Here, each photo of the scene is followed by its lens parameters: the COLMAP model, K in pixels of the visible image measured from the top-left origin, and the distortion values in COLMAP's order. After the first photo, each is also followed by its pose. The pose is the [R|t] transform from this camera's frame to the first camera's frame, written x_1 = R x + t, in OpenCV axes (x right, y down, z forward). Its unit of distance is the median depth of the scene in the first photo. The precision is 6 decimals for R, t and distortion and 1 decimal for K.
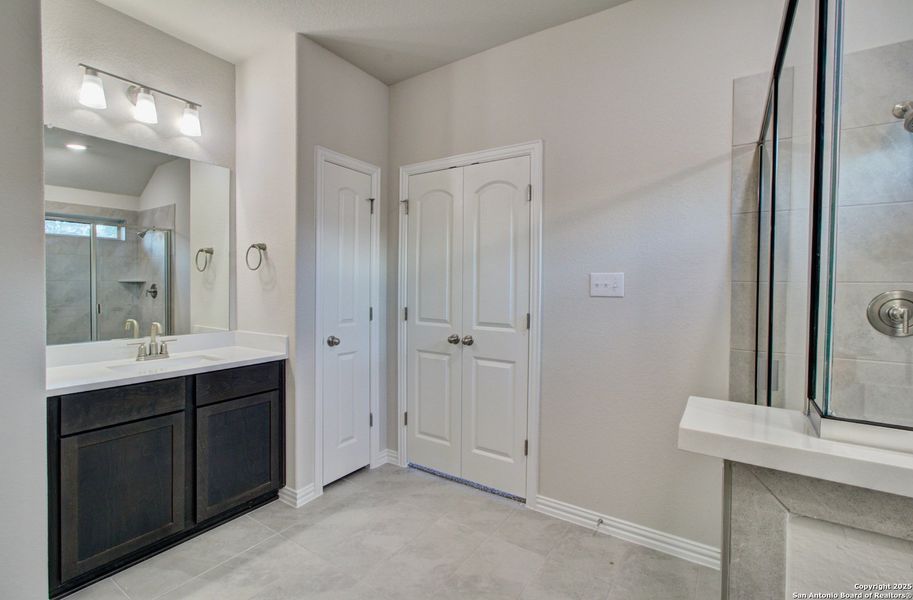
lens RADIAL K [[413.9, 0, 456.9], [0, 413.9, 301.6], [0, 0, 1]] dist [-0.013015, 0.000812]
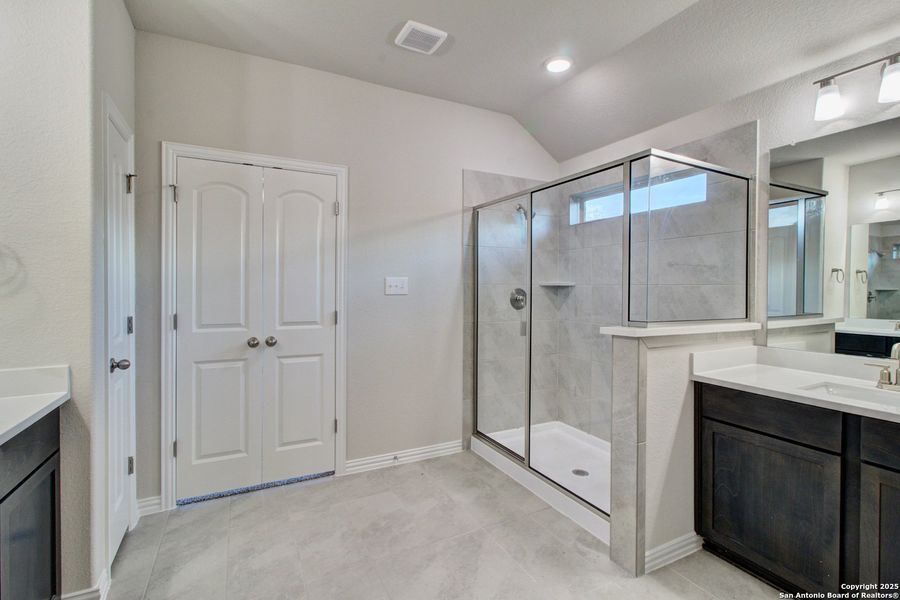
lens RADIAL K [[418.5, 0, 451.8], [0, 418.5, 302.4], [0, 0, 1]] dist [-0.009756, 0.002793]
pose [[0.483665, -0.039732, 0.874351, -0.683501], [0.034249, 0.999063, 0.026454, -0.014068], [-0.874583, 0.017151, 0.484573, 0.132923]]
